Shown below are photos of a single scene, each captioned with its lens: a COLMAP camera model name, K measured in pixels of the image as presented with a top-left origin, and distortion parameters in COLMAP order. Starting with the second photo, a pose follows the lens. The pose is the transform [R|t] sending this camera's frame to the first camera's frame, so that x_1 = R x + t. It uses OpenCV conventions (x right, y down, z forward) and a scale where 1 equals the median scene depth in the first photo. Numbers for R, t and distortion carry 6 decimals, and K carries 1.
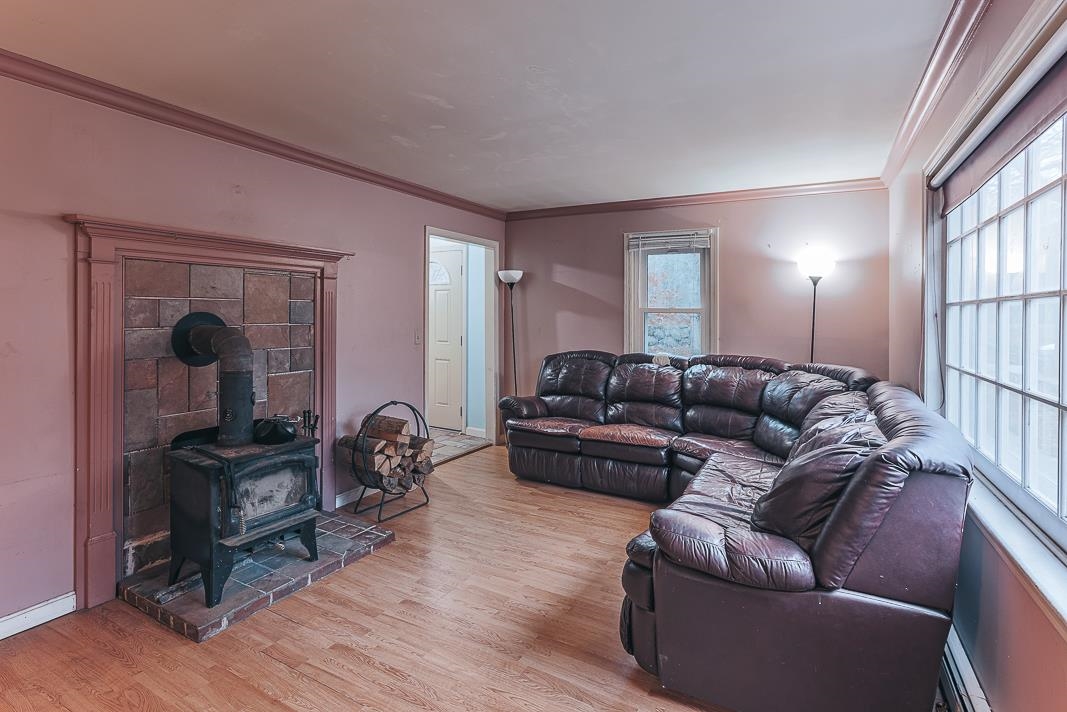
lens RADIAL K [[529.1, 0, 506.5], [0, 529.1, 311.0], [0, 0, 1]] dist [-0.091779, 0.057919]
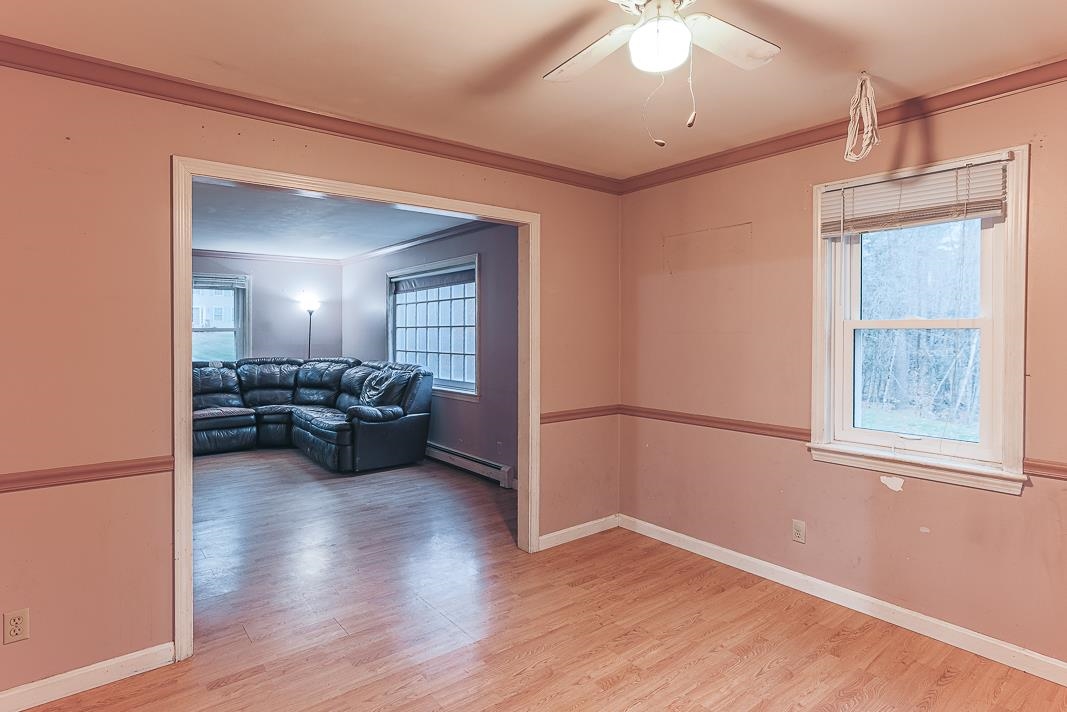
lens RADIAL K [[519.9, 0, 519.3], [0, 519.9, 353.0], [0, 0, 1]] dist [-0.041784, 0.022698]
pose [[0.365505, -0.048829, 0.929528, -0.843068], [0.000361, 0.998630, 0.052317, -0.012525], [-0.930809, -0.018786, 0.365022, -0.344924]]
